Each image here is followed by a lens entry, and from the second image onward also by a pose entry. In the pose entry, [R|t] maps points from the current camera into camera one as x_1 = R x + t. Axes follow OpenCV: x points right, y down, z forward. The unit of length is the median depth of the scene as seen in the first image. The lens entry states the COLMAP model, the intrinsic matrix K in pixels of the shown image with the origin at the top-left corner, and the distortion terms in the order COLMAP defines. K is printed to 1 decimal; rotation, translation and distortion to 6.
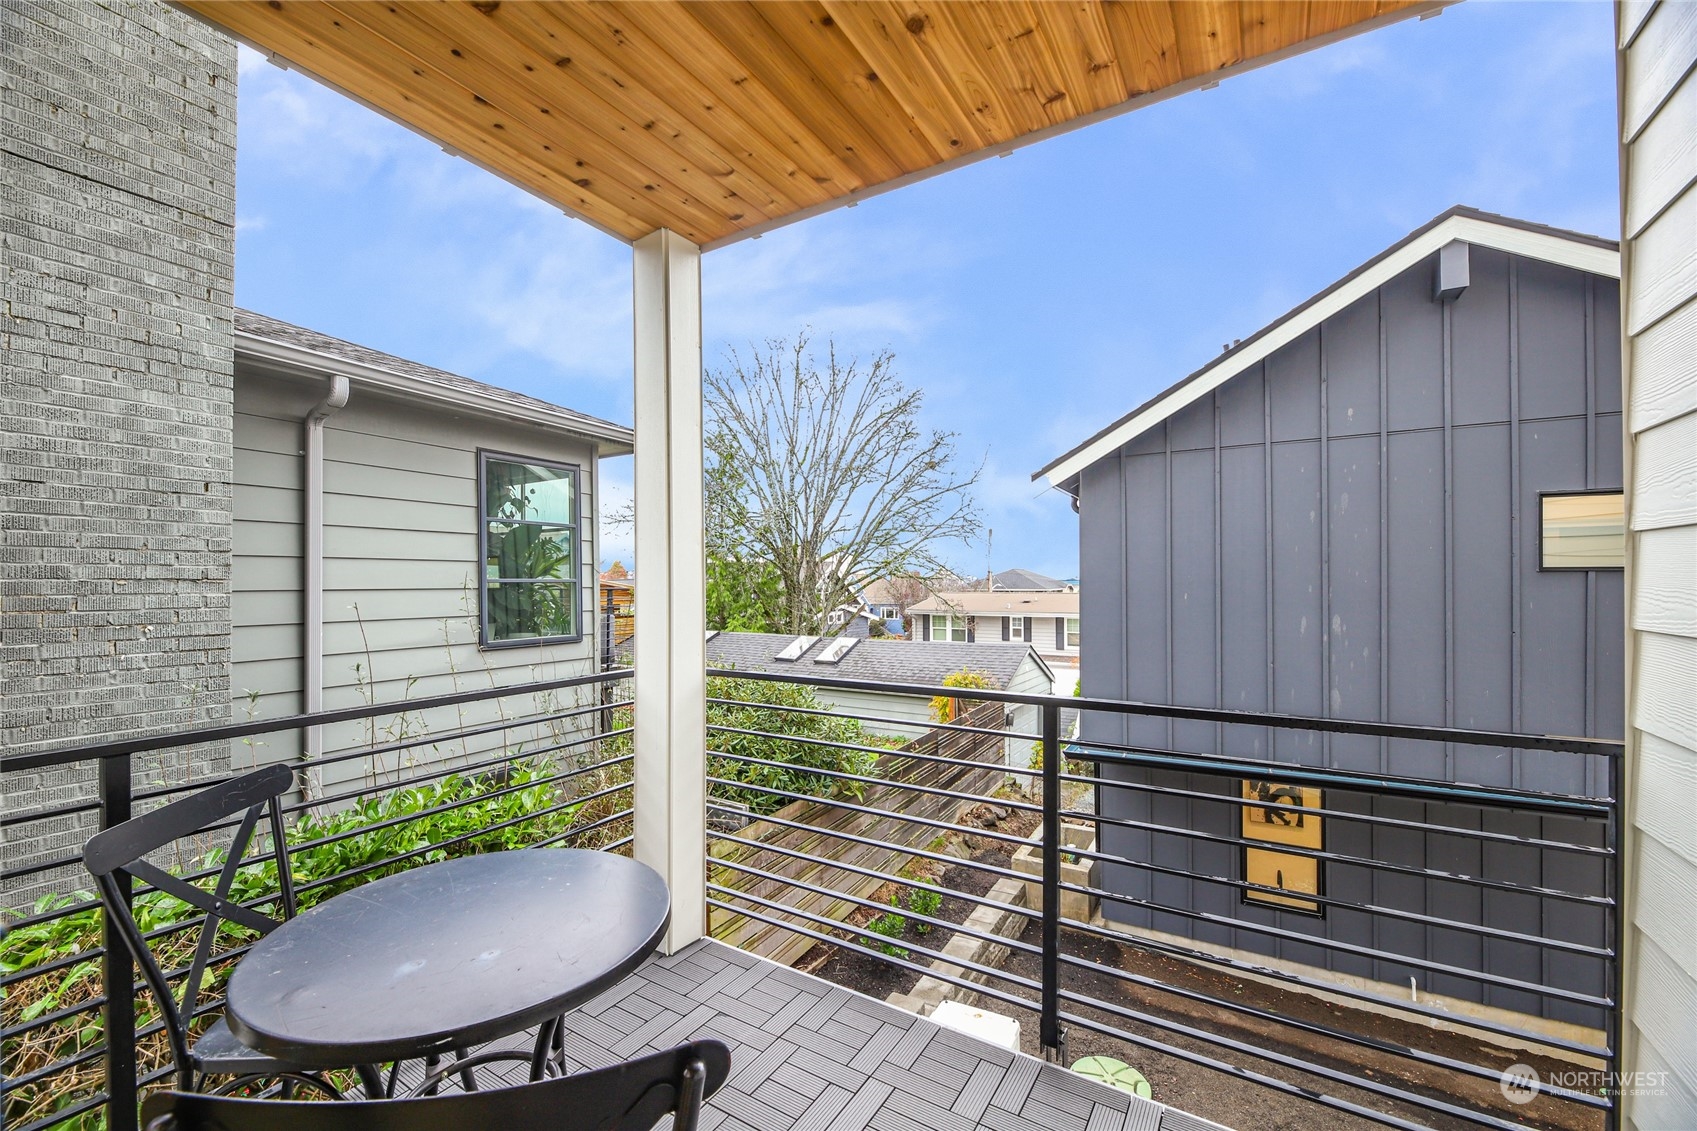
lens RADIAL K [[686.4, 0, 848.4], [0, 686.4, 570.9], [0, 0, 1]] dist [-0.000461, -0.003706]
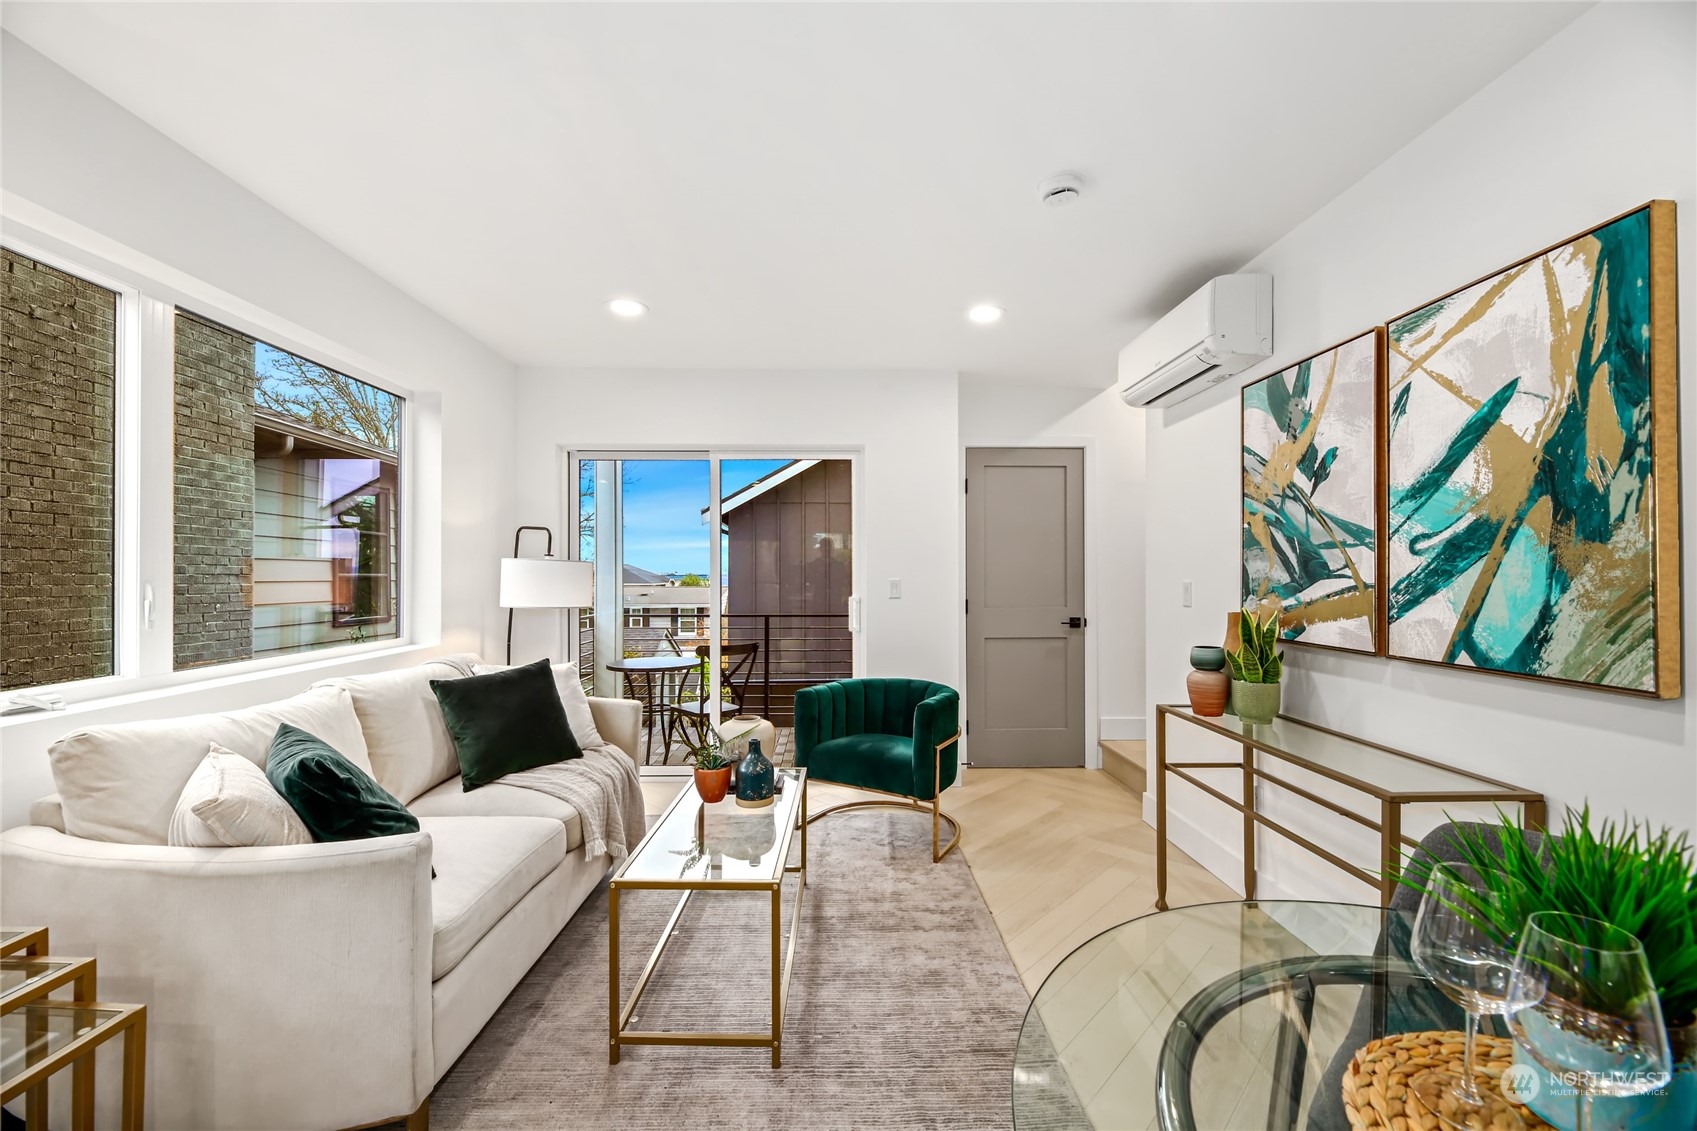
lens RADIAL K [[686.4, 0, 848.4], [0, 686.4, 570.9], [0, 0, 1]] dist [-0.000461, -0.003706]
pose [[0.840199, 0.005181, 0.542254, -0.635799], [-0.009132, 0.999948, 0.004596, -0.015419], [-0.542201, -0.008813, 0.840202, -1.060732]]
